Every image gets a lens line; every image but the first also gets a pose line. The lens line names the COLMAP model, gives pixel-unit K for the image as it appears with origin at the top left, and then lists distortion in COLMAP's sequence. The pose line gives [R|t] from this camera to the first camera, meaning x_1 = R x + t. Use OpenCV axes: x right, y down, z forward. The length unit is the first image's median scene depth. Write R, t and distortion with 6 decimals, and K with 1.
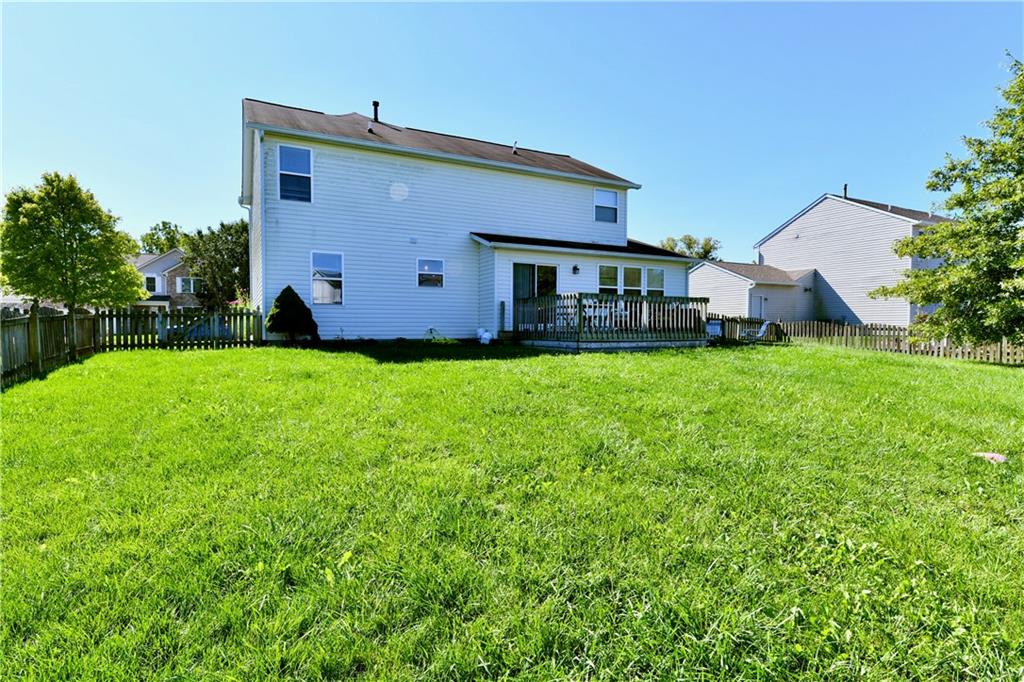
lens RADIAL K [[549.0, 0, 512.0], [0, 549.0, 341.0], [0, 0, 1]] dist [-0.001442, 0.000536]
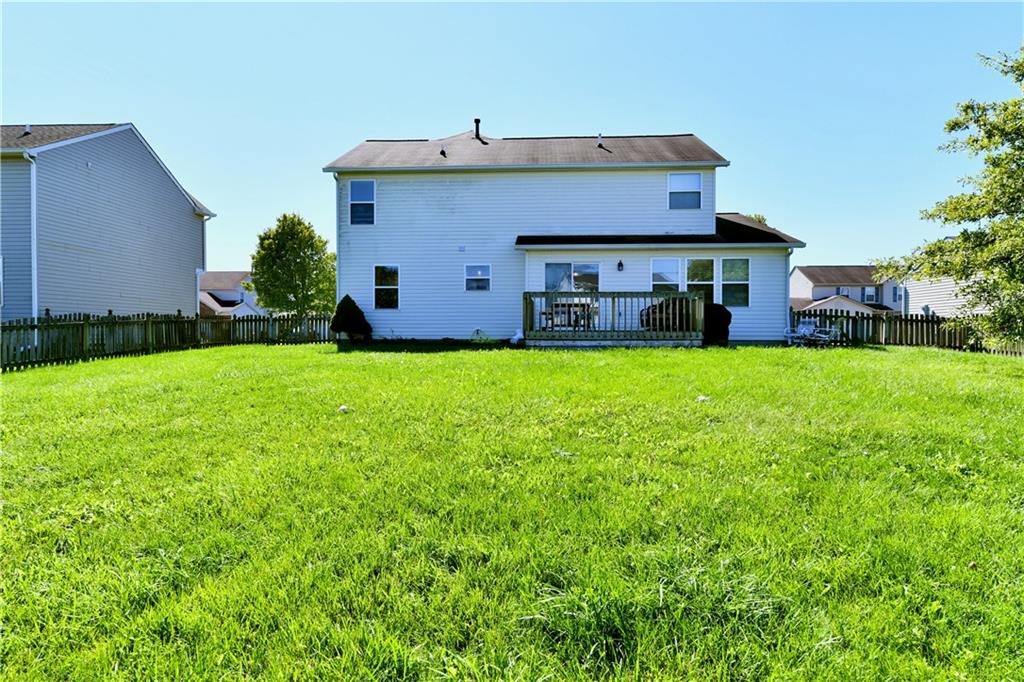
lens RADIAL K [[654.1, 0, 512.0], [0, 654.1, 341.0], [0, 0, 1]] dist [0.001923, 0.001479]
pose [[0.845494, 0.003003, -0.533977, 0.583978], [-0.014960, 0.999725, -0.018066, 0.020951], [0.533776, 0.023263, 0.845306, -0.035445]]
